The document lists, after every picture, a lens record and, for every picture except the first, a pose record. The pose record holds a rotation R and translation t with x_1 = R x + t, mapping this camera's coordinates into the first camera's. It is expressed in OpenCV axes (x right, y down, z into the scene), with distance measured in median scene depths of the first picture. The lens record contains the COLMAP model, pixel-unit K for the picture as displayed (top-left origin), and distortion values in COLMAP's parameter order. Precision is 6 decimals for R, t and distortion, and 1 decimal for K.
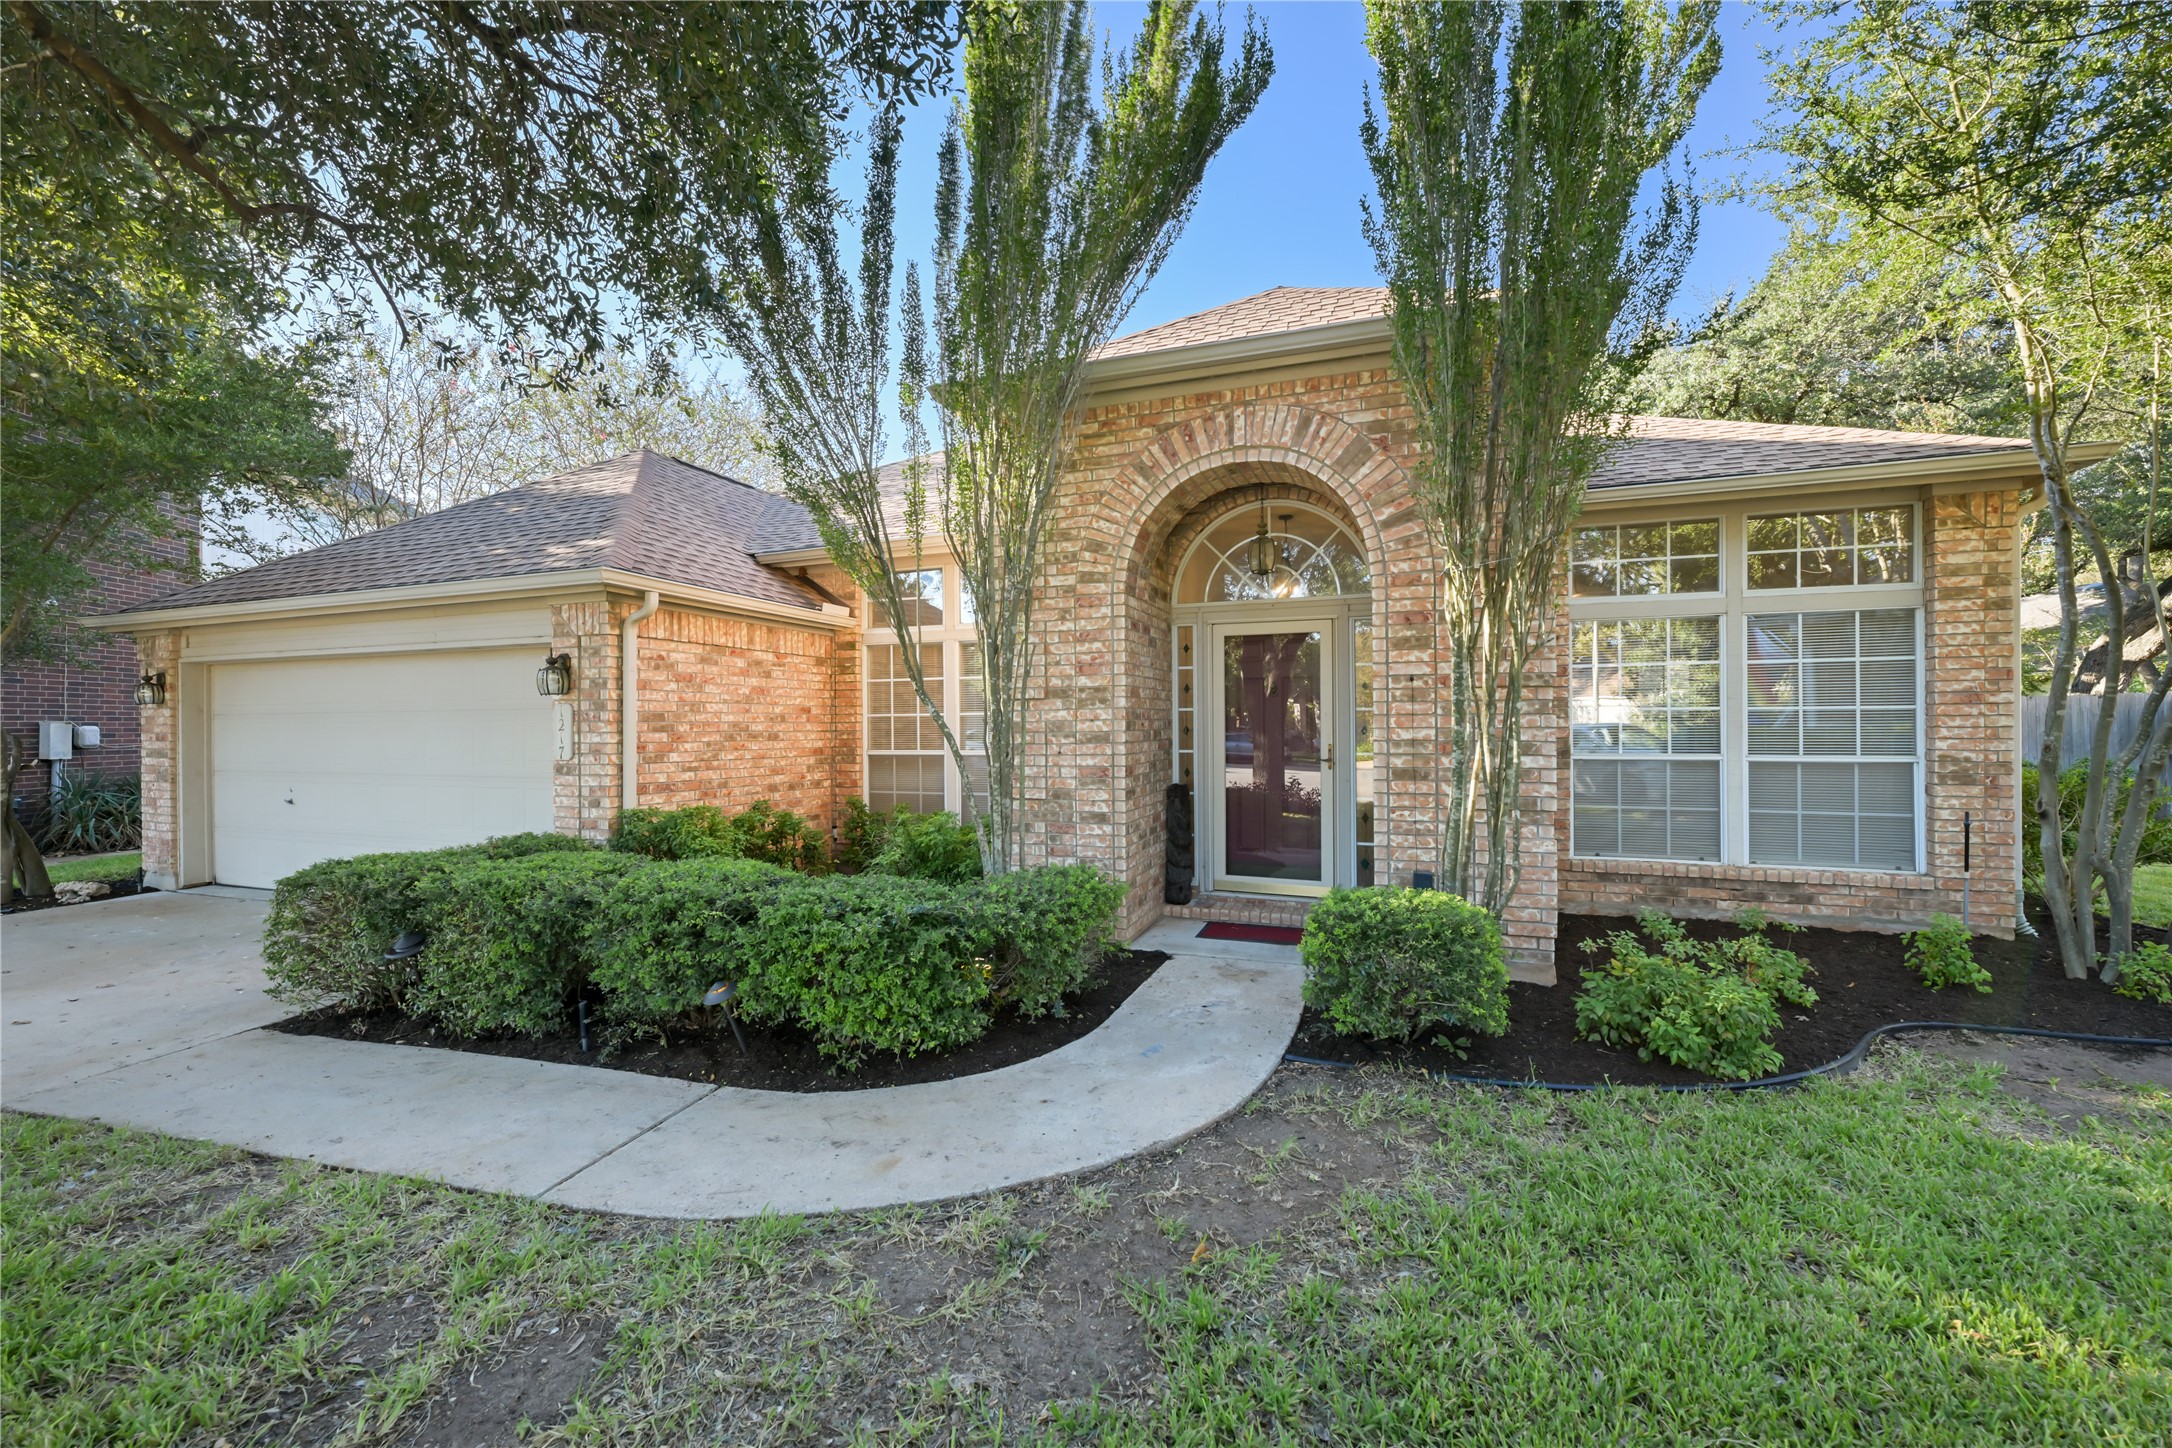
lens RADIAL K [[859.5, 0, 1062.2], [0, 859.5, 721.9], [0, 0, 1]] dist [0.001307, -0.000589]
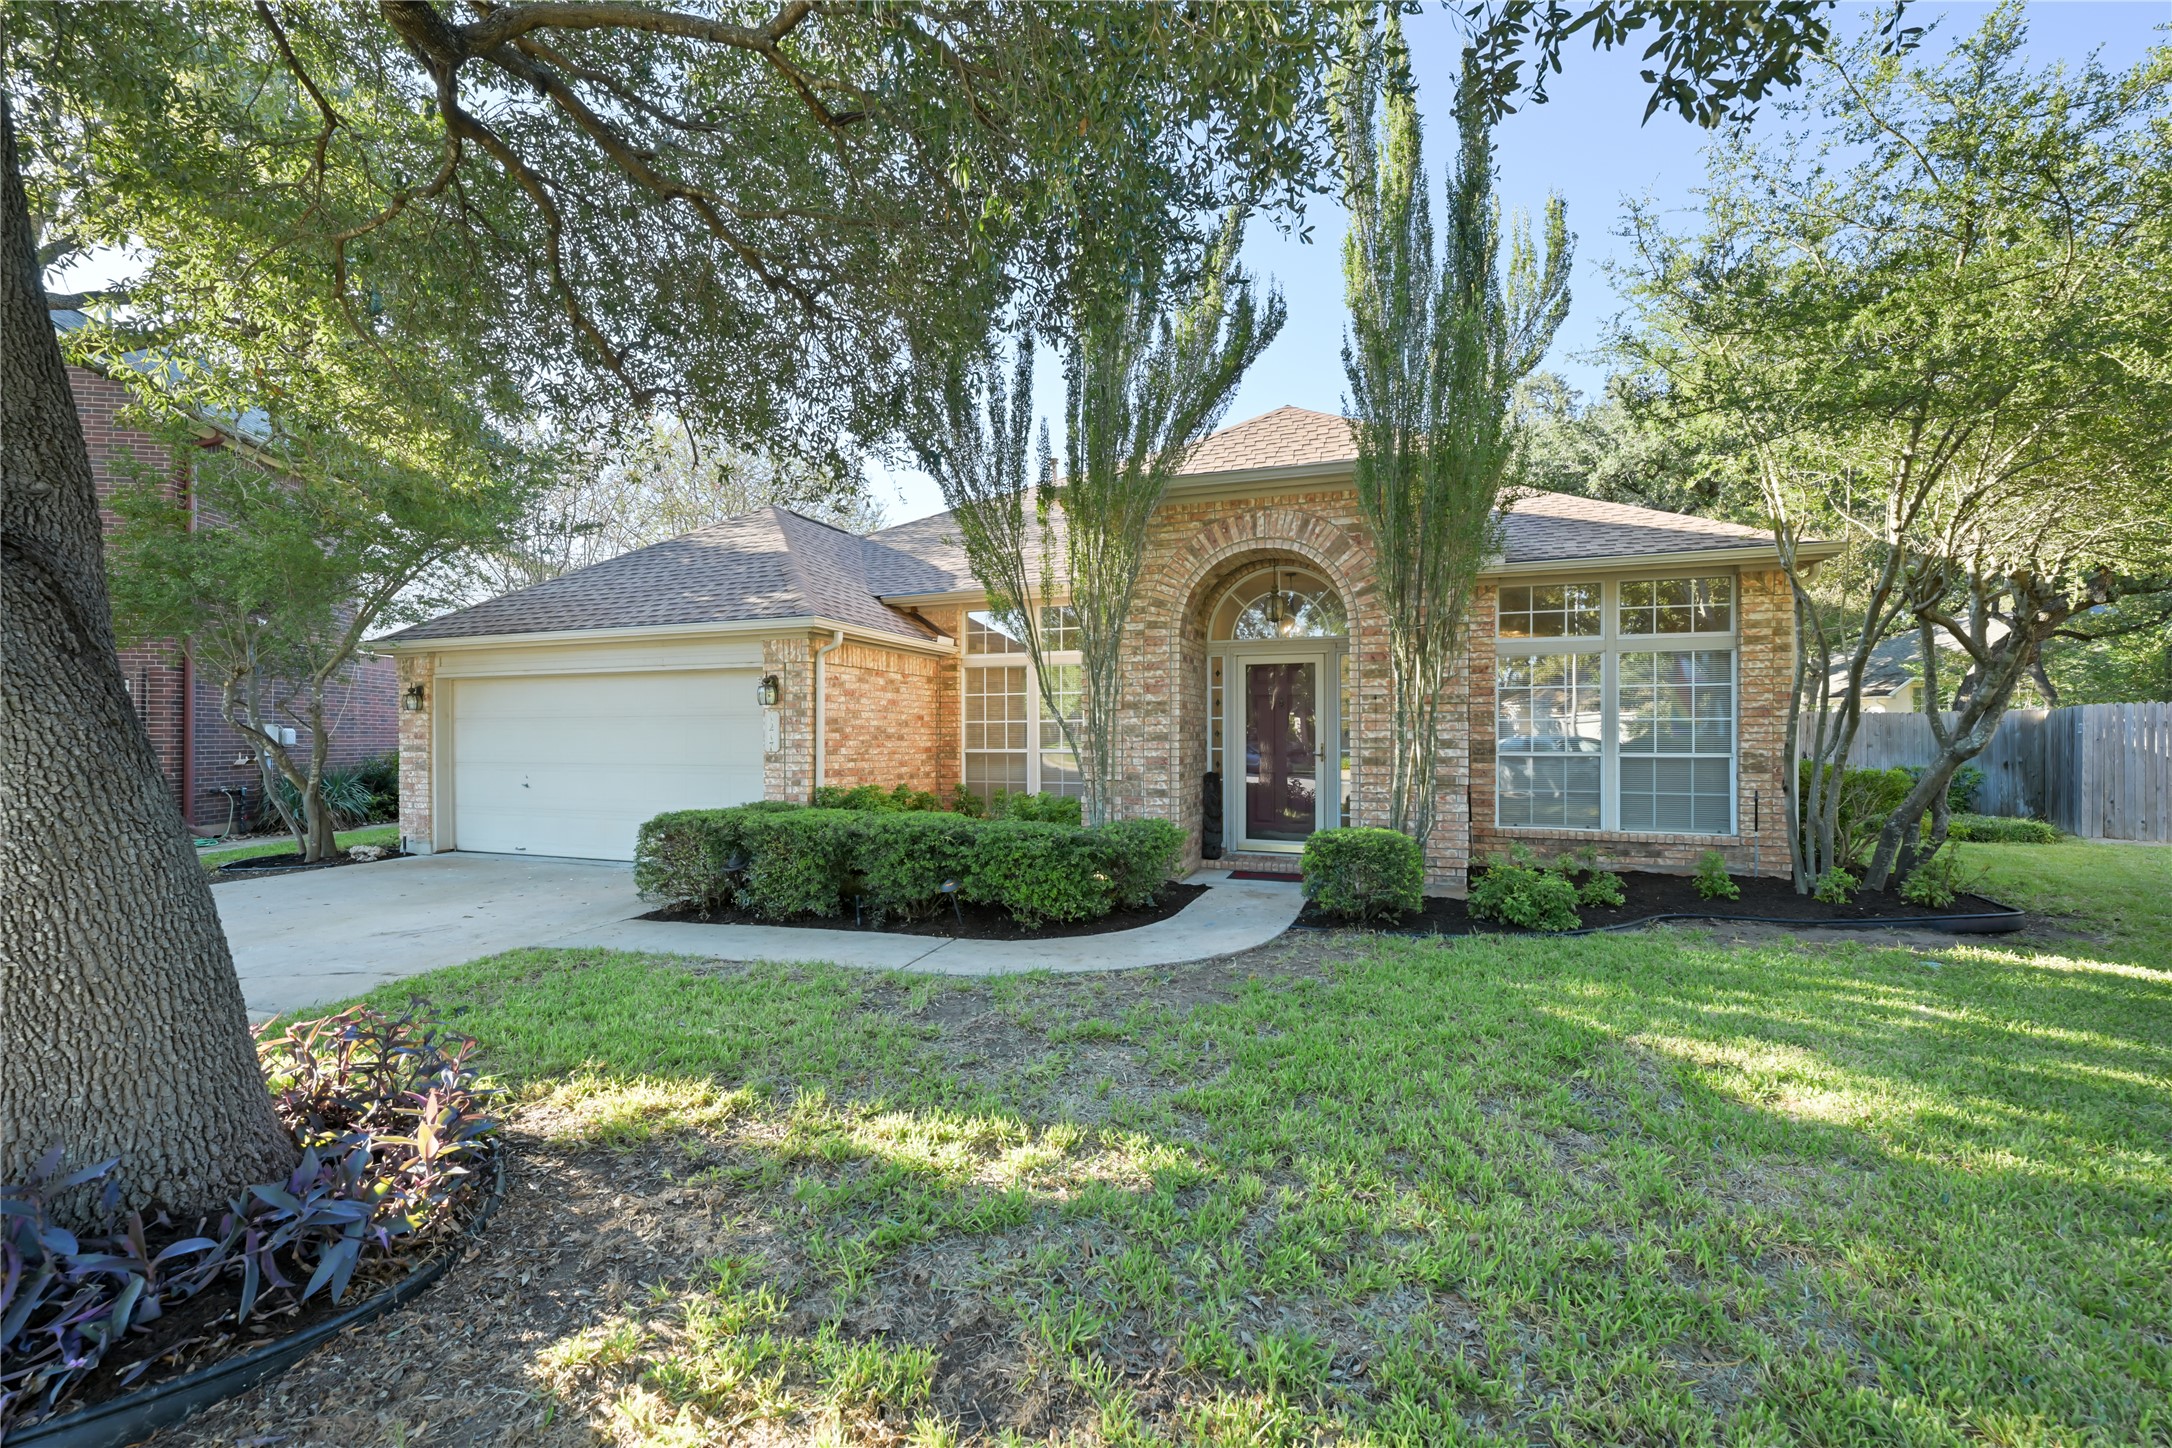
lens RADIAL K [[859.5, 0, 1074.2], [0, 859.5, 734.7], [0, 0, 1]] dist [0.001307, -0.000589]
pose [[0.999898, 0.005607, 0.013164, -0.118551], [-0.005609, 0.999984, 0.000161, 0.014897], [-0.013163, -0.000235, 0.999913, -0.423729]]
